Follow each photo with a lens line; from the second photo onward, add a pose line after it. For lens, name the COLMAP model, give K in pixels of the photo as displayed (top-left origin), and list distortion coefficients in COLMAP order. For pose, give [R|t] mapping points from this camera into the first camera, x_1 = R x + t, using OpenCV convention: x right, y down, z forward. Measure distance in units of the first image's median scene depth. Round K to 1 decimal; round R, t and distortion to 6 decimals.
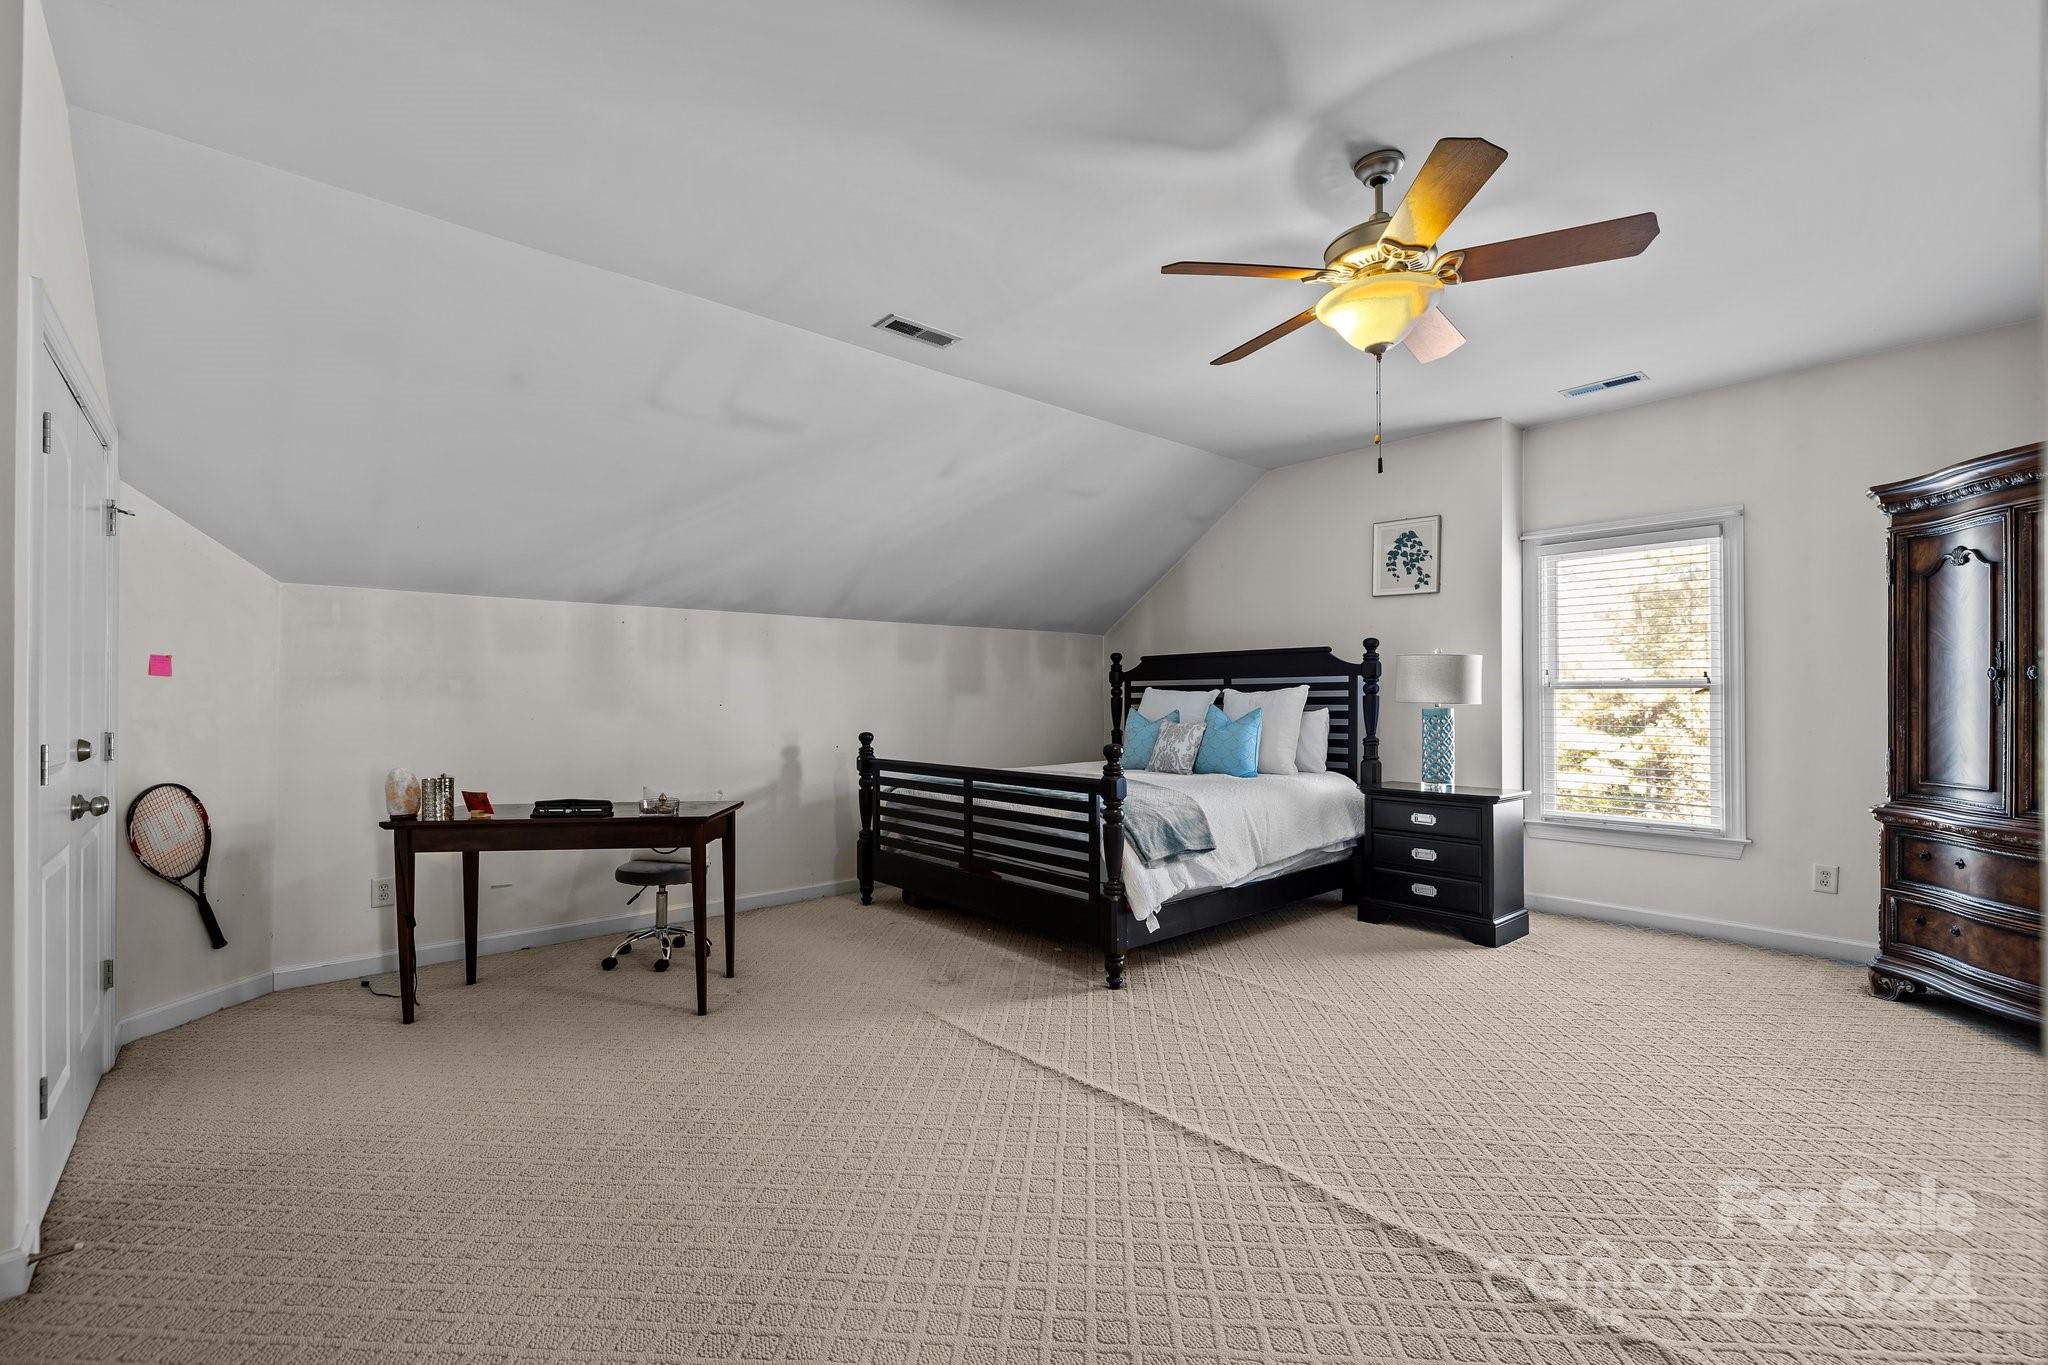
lens RADIAL K [[874.3, 0, 1003.0], [0, 874.3, 691.3], [0, 0, 1]] dist [0.003638, -0.000887]
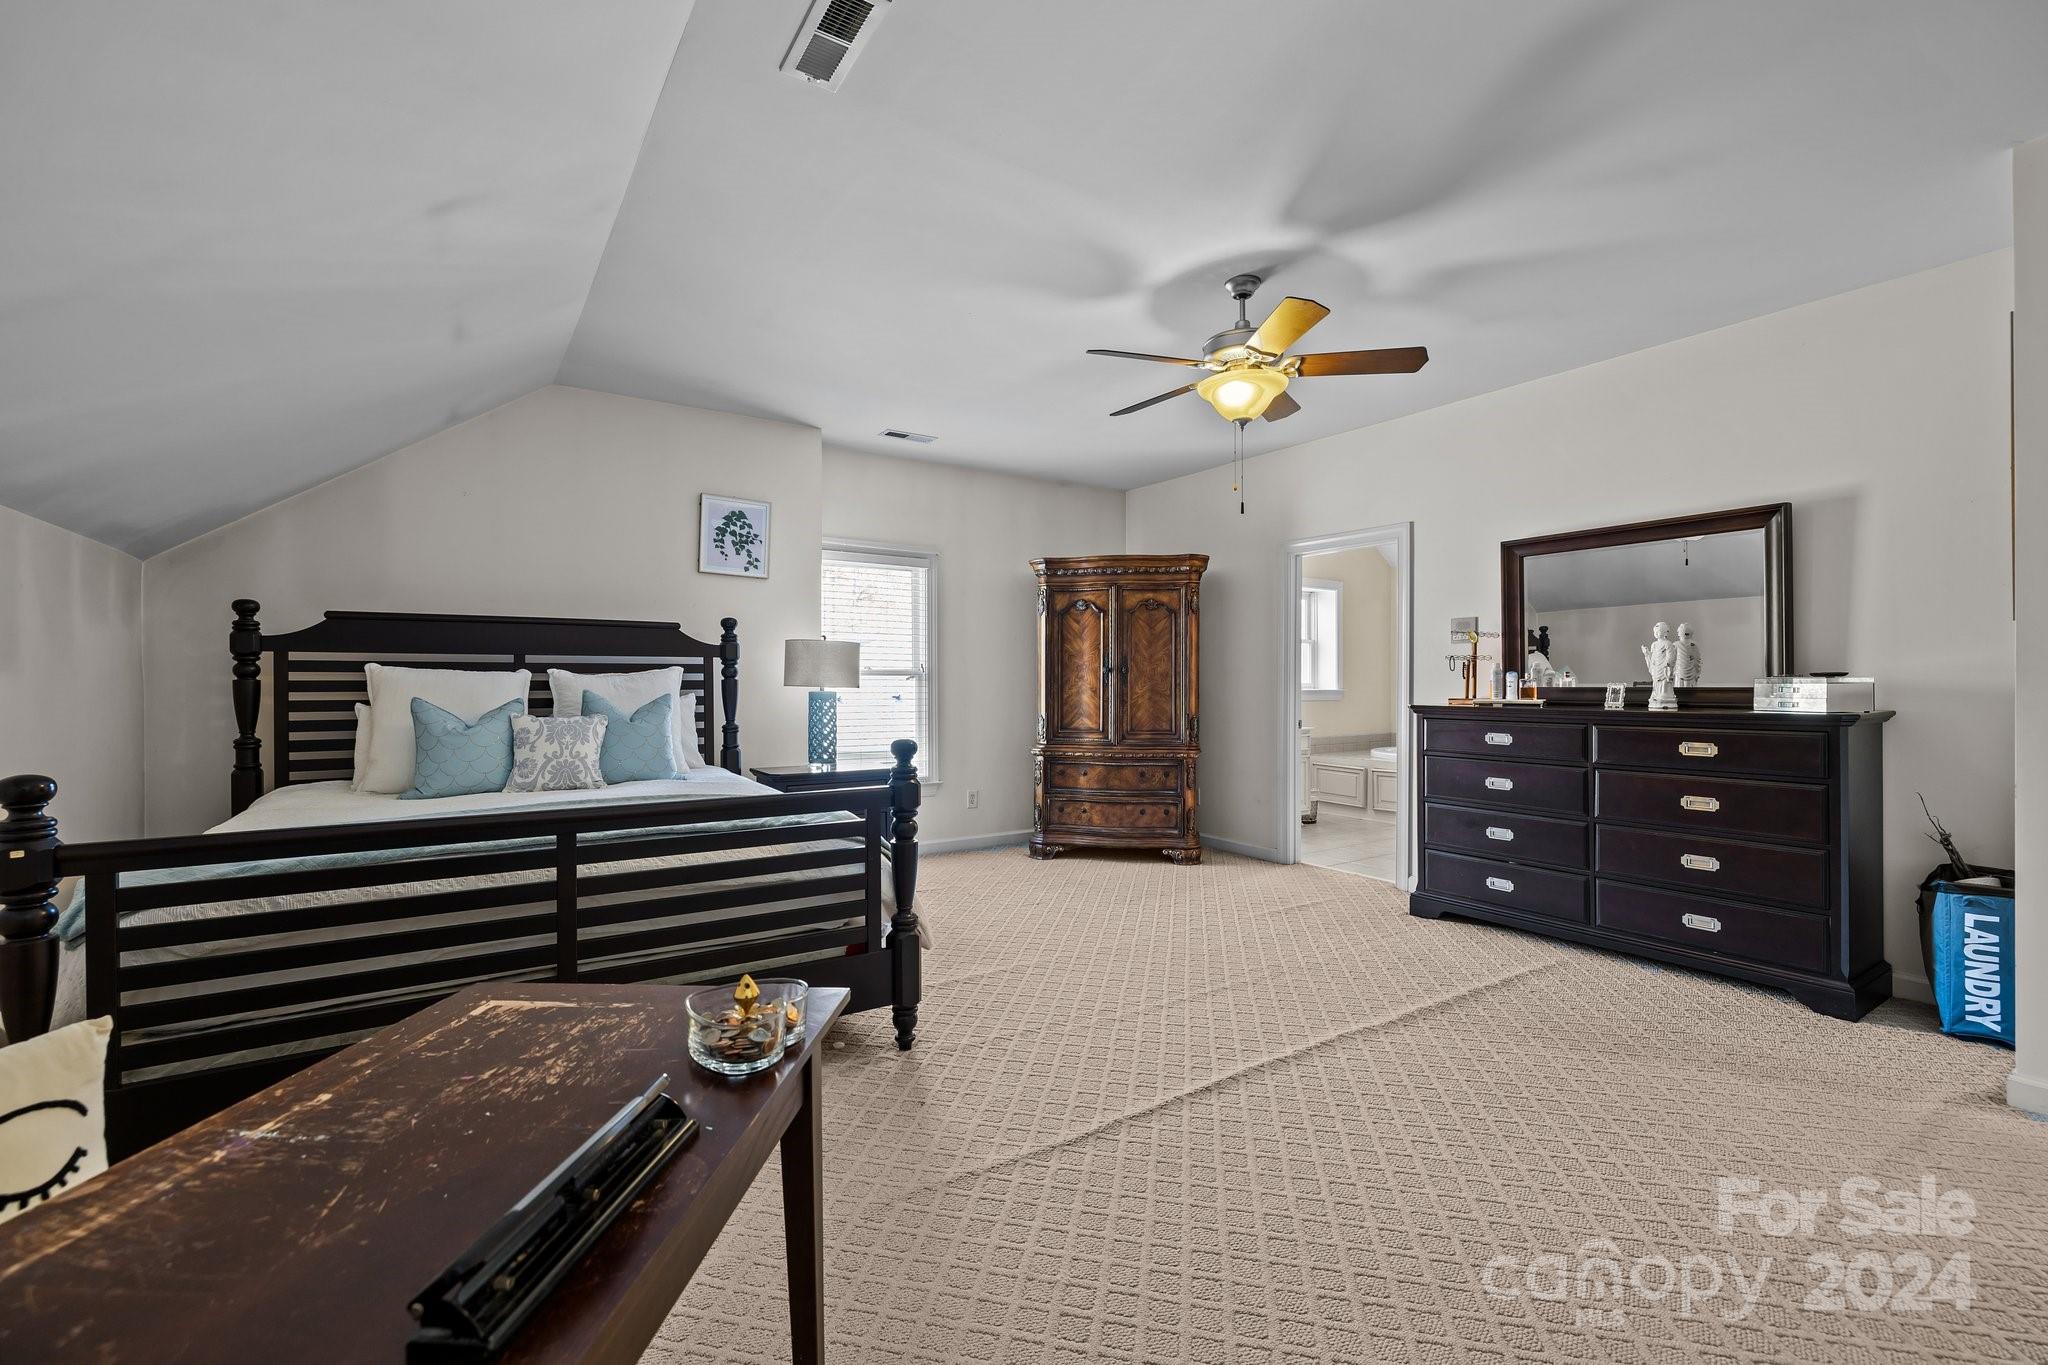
lens RADIAL K [[874.3, 0, 1007.1], [0, 874.3, 685.5], [0, 0, 1]] dist [0.003638, -0.000887]
pose [[0.127956, -0.000870, 0.991780, -0.465844], [-0.009248, 0.999955, 0.002071, 0.006607], [-0.991737, -0.009437, 0.127942, 0.583294]]
